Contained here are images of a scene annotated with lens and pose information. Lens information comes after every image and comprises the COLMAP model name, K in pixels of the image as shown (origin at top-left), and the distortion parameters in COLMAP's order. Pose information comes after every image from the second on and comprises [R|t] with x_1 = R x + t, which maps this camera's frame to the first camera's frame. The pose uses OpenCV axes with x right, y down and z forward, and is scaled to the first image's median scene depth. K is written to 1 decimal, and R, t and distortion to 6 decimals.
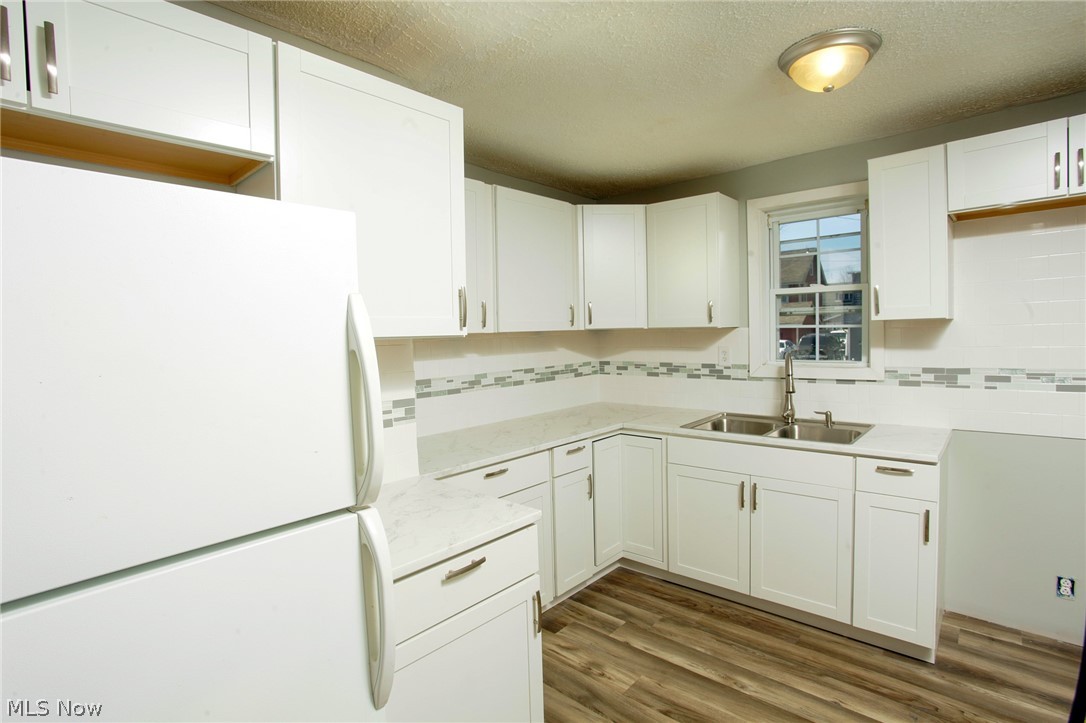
lens RADIAL K [[527.3, 0, 547.5], [0, 527.3, 357.7], [0, 0, 1]] dist [-0.071536, 0.025910]
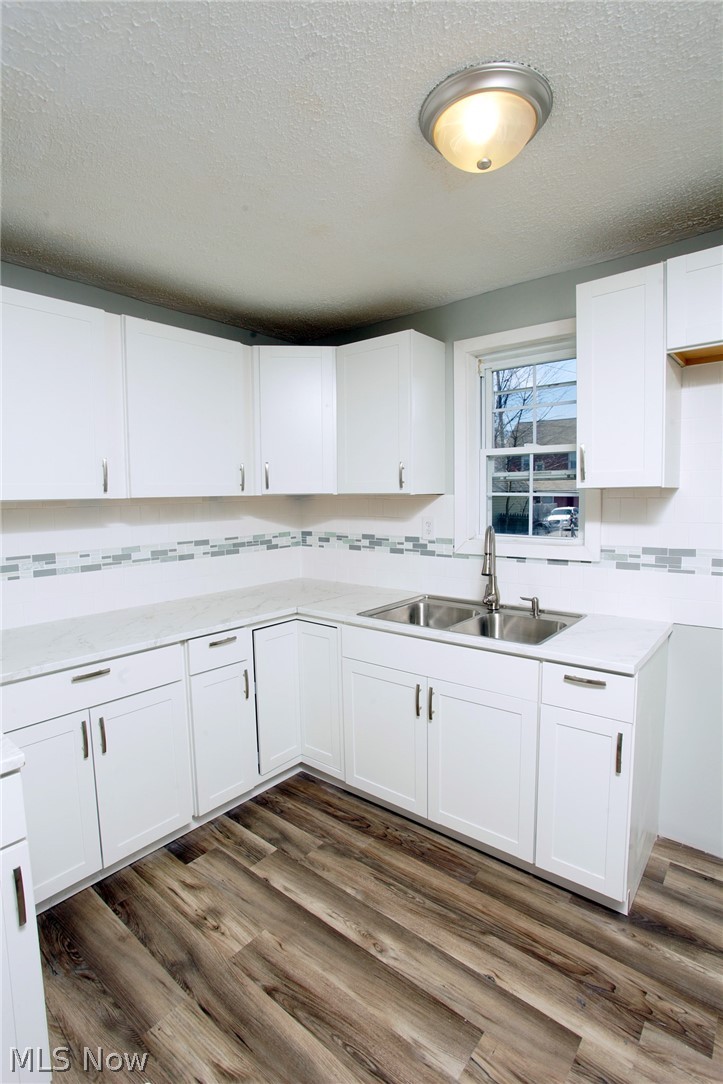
lens RADIAL K [[526.4, 0, 365.3], [0, 526.4, 543.0], [0, 0, 1]] dist [-0.071536, 0.025910]
pose [[0.999154, 0.009600, 0.040002, 0.253825], [-0.011215, 0.999122, 0.040362, -0.015474], [-0.039579, -0.040776, 0.998384, 0.190331]]
